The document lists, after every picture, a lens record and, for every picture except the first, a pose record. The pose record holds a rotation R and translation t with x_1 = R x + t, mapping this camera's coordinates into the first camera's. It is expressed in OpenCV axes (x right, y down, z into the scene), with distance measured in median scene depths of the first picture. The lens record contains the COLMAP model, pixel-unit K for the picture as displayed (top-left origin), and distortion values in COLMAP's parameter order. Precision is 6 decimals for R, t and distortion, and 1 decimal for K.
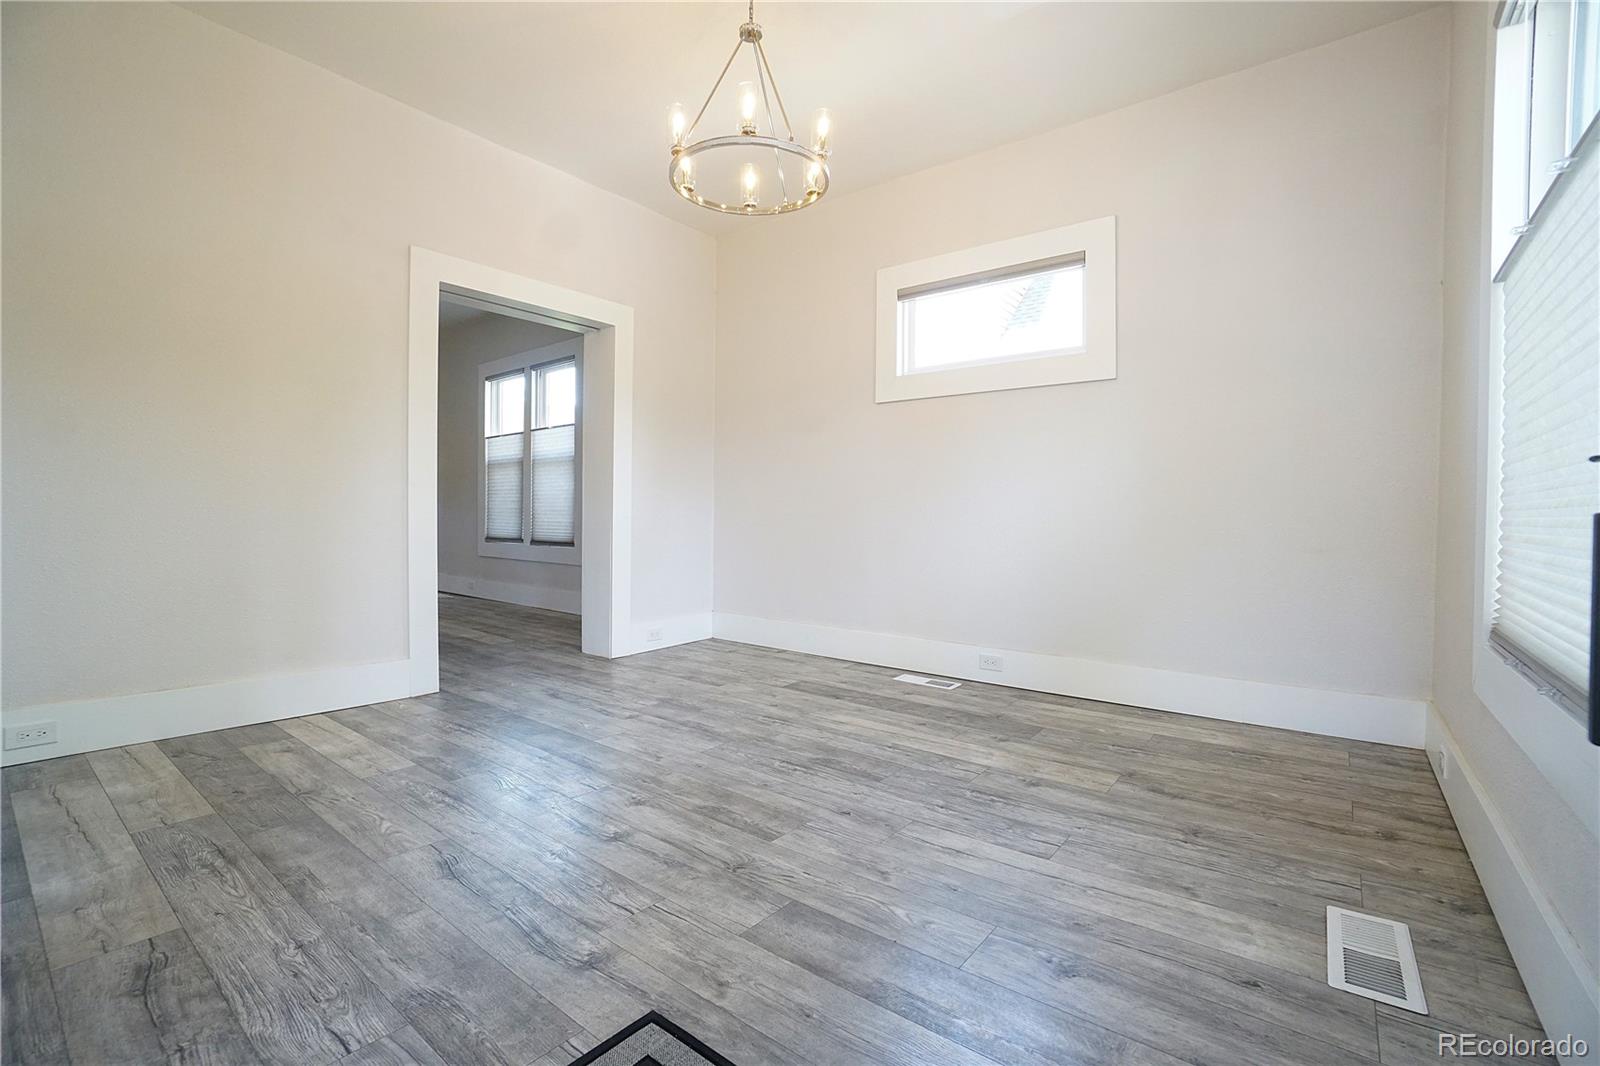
lens RADIAL K [[747.3, 0, 800.0], [0, 747.3, 533.0], [0, 0, 1]] dist [-0.067846, 0.027172]
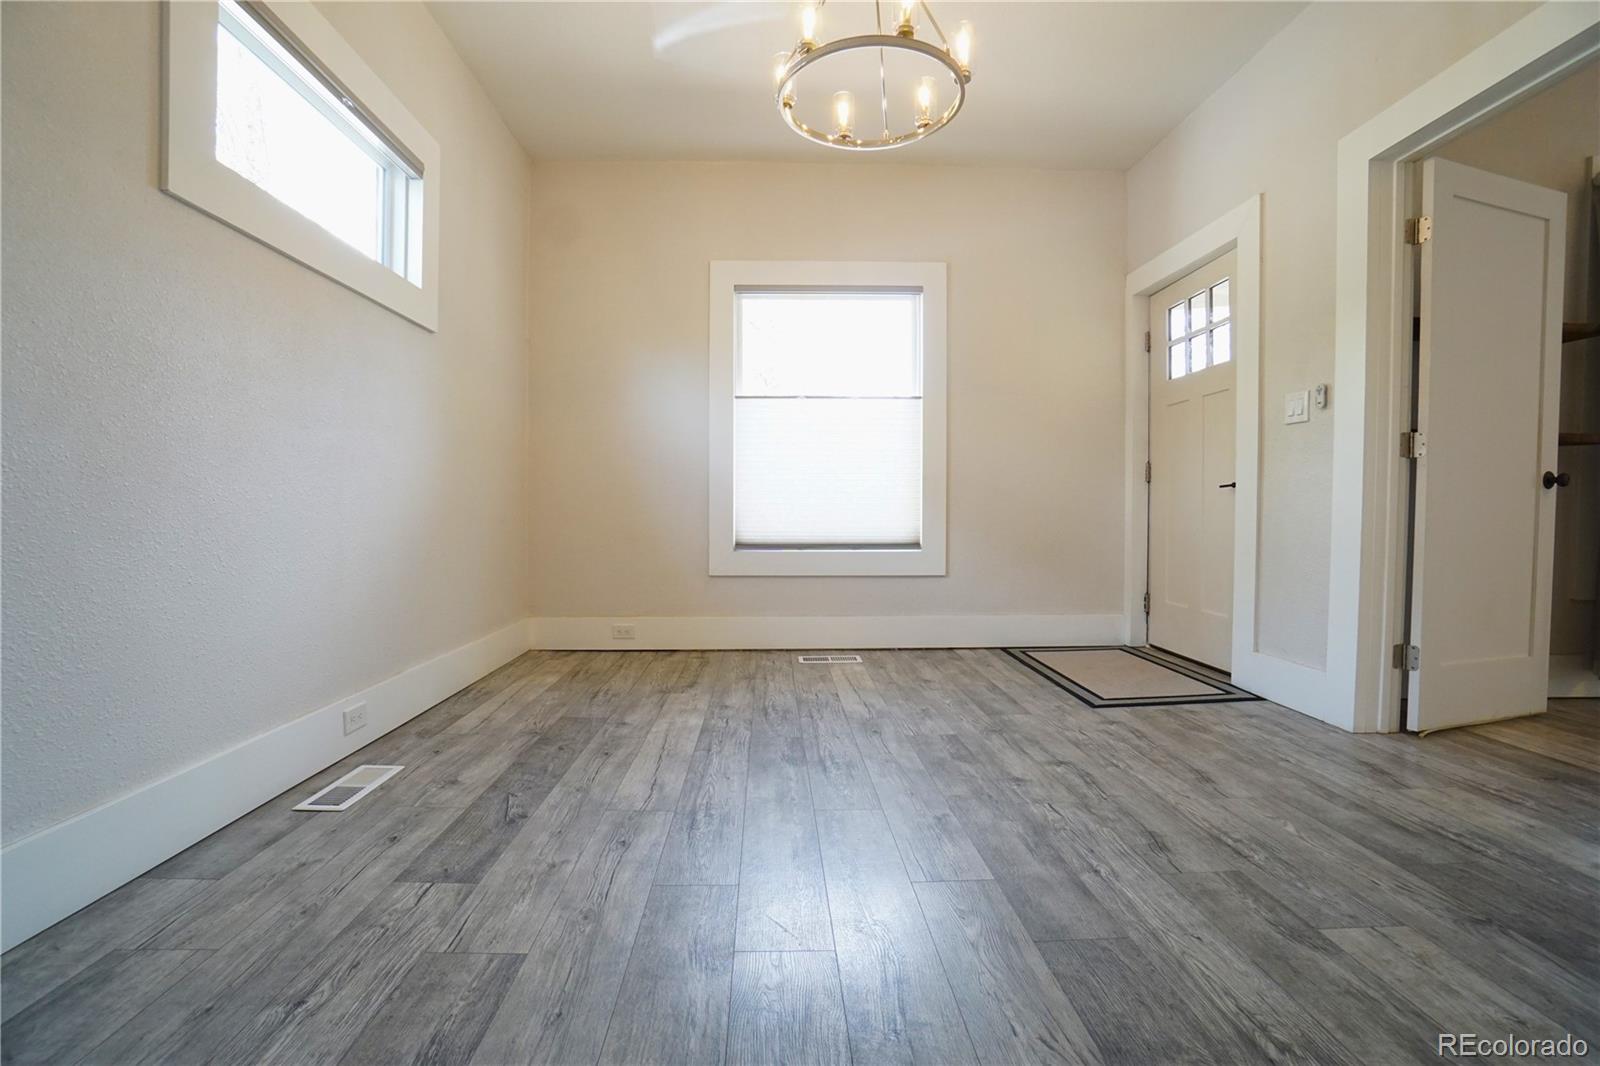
lens RADIAL K [[747.3, 0, 800.0], [0, 747.3, 533.0], [0, 0, 1]] dist [-0.067846, 0.027172]
pose [[-0.676053, -0.032115, 0.736152, -0.675194], [0.008310, 0.998654, 0.051199, -0.016402], [-0.736806, 0.040731, -0.674877, 1.710072]]
